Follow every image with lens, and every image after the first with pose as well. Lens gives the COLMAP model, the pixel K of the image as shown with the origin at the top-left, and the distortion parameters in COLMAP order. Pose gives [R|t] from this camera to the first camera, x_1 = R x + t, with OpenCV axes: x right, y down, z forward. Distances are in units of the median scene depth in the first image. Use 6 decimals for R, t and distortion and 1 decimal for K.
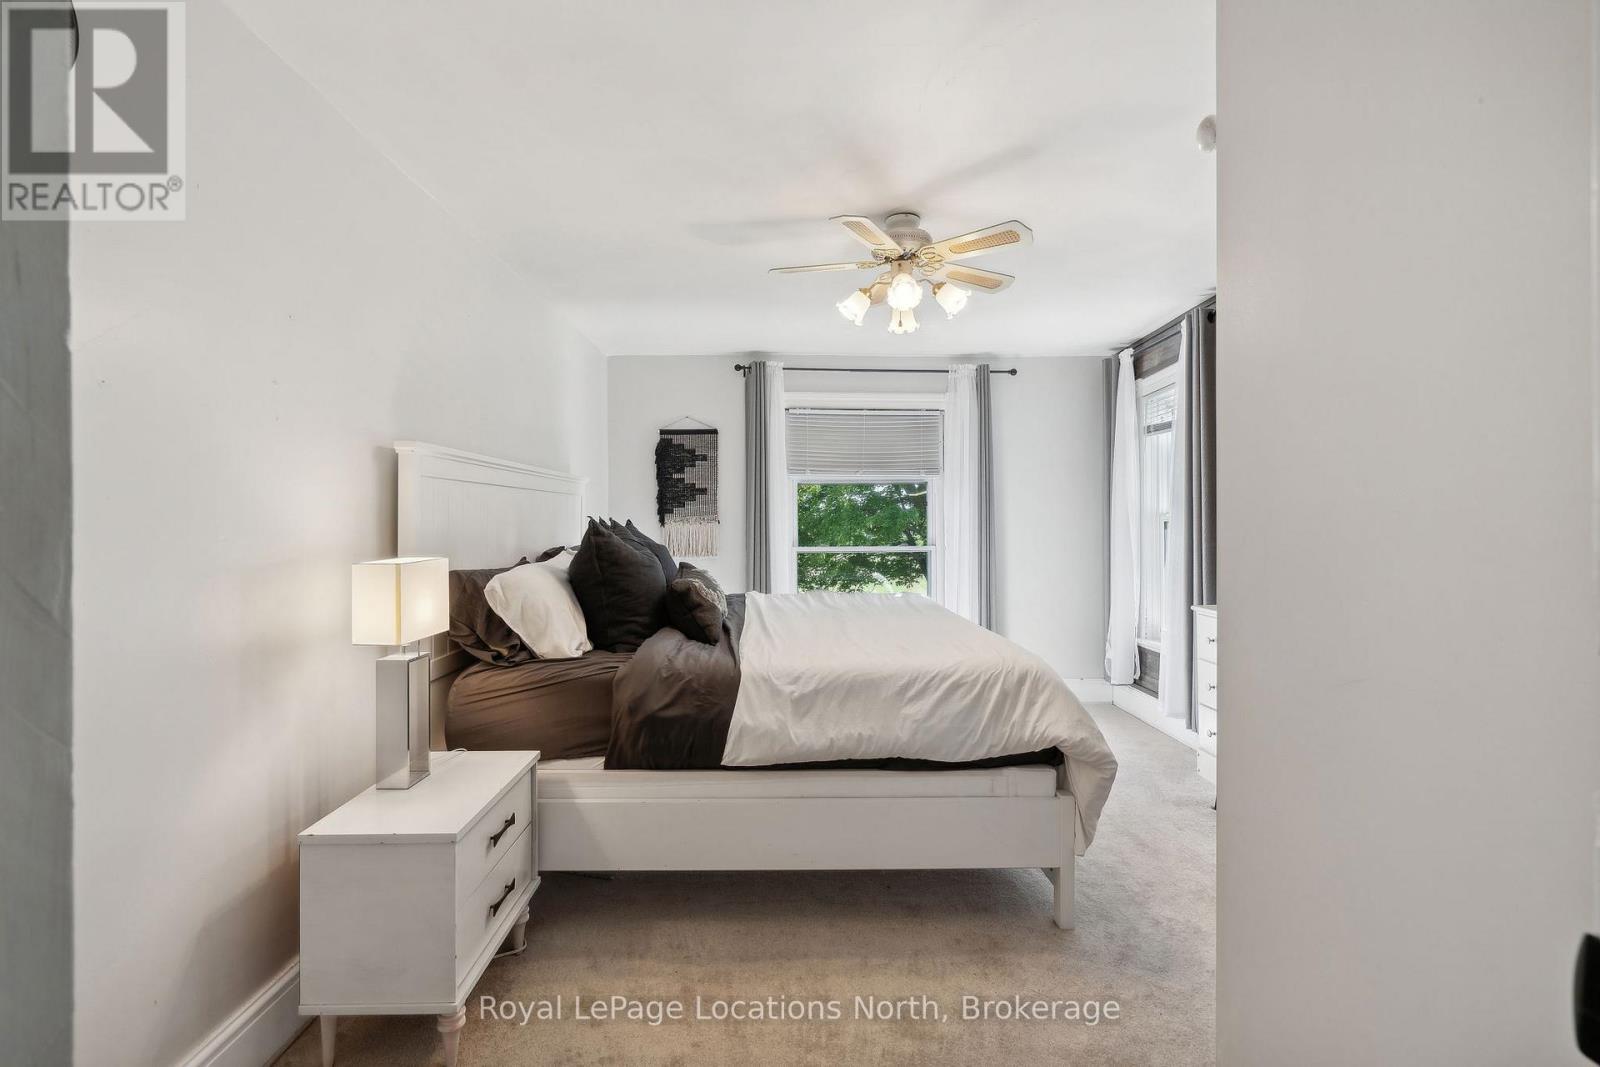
lens RADIAL K [[734.2, 0, 793.3], [0, 734.2, 532.2], [0, 0, 1]] dist [-0.003922, 0.003828]
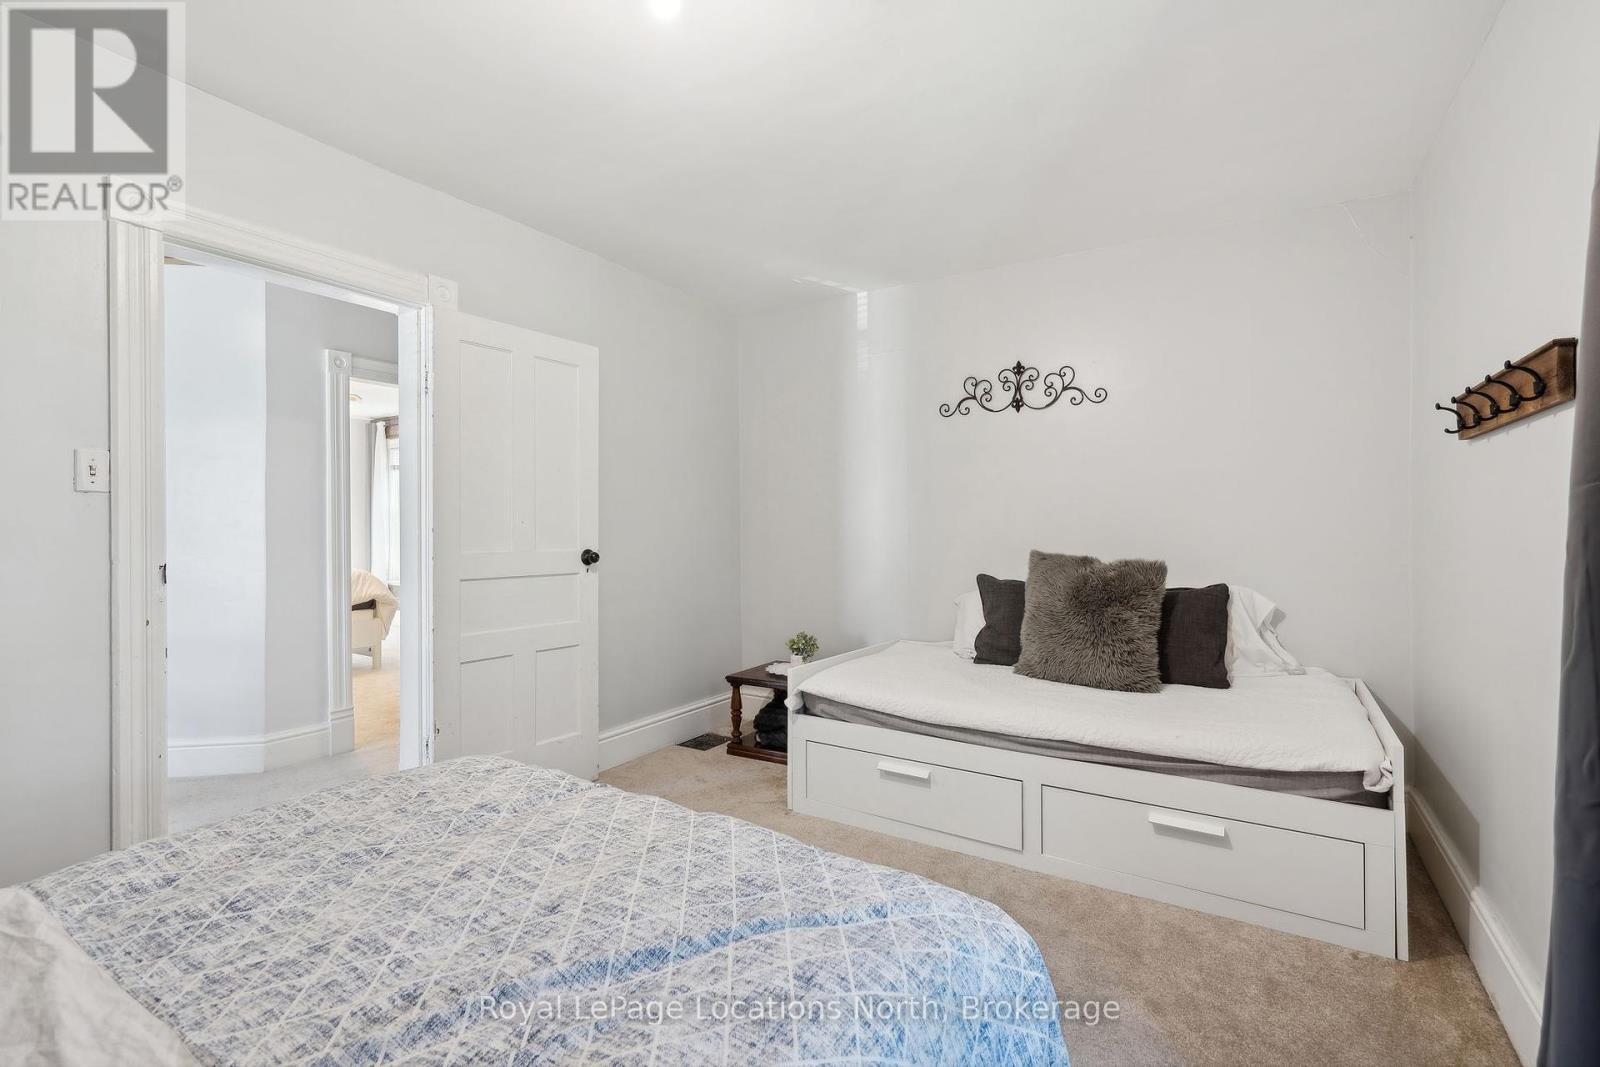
lens RADIAL K [[734.2, 0, 797.8], [0, 734.2, 528.7], [0, 0, 1]] dist [-0.003922, 0.003828]
pose [[0.543652, -0.004325, 0.839300, -1.017552], [0.001440, 0.999990, 0.004220, 0.019892], [-0.839310, -0.001086, 0.543652, -1.709592]]
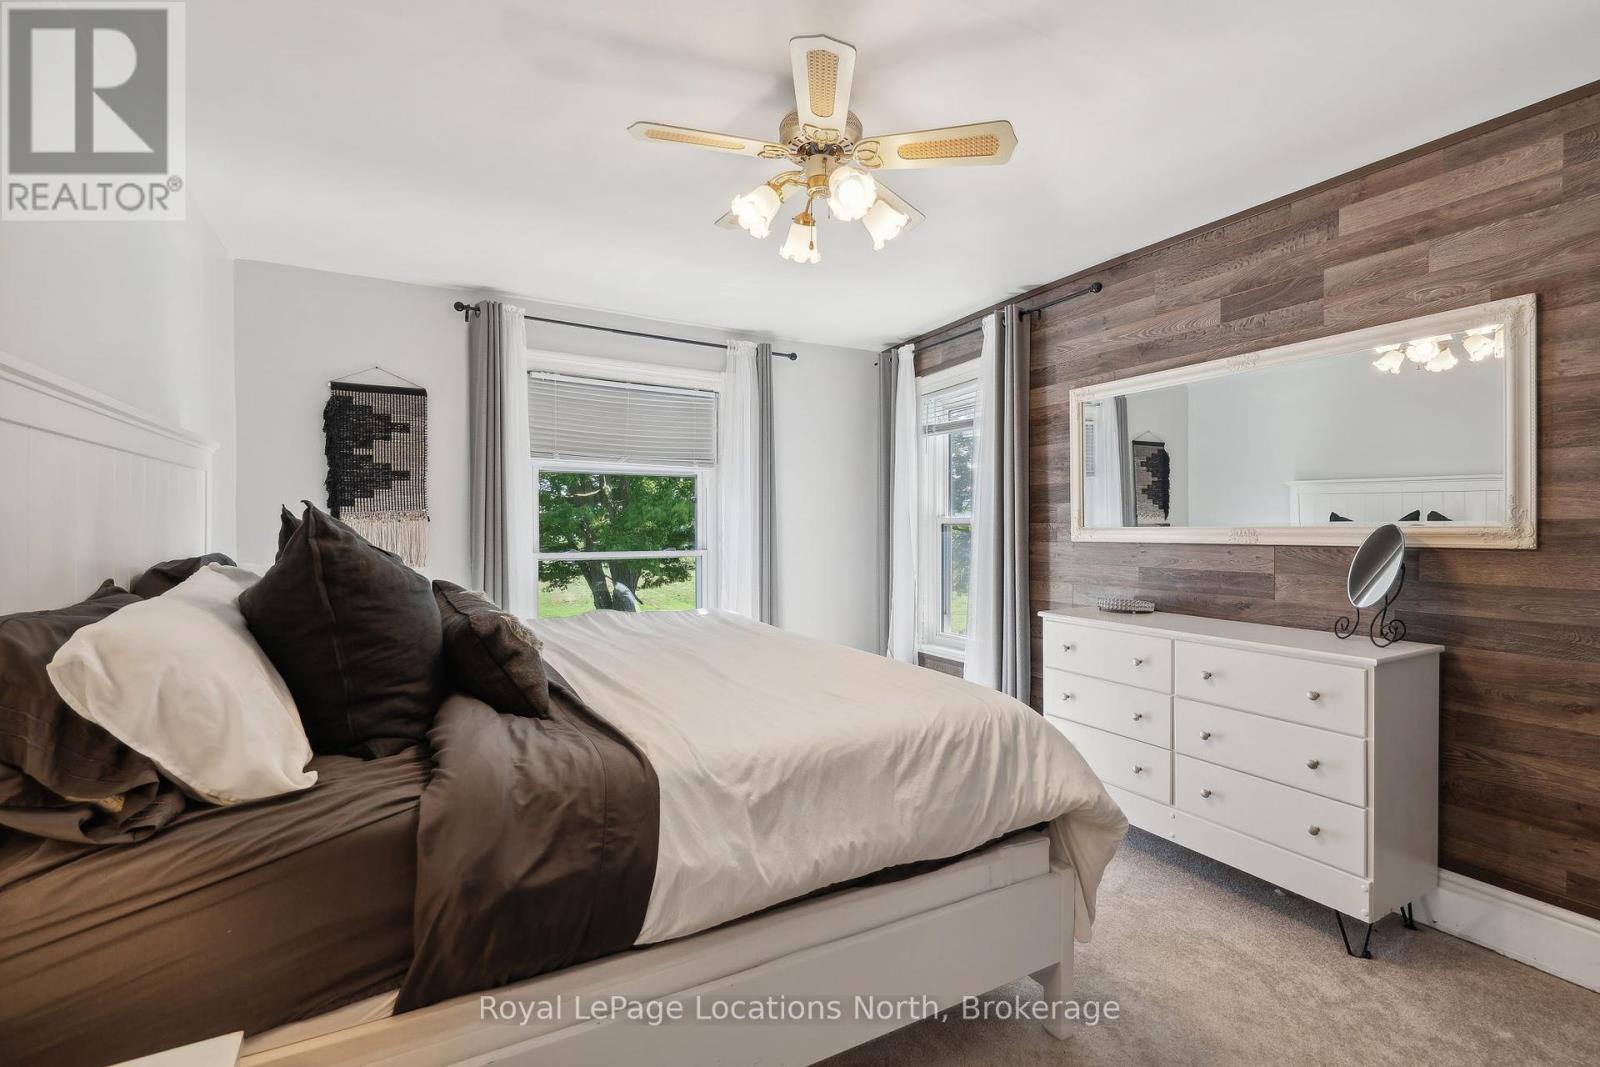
lens RADIAL K [[734.2, 0, 803.7], [0, 734.2, 537.2], [0, 0, 1]] dist [-0.003922, 0.003828]
pose [[0.885889, -0.000651, 0.463897, -0.226283], [-0.000492, 0.999997, 0.002343, 0.002940], [-0.463897, -0.002304, 0.885886, 0.412689]]
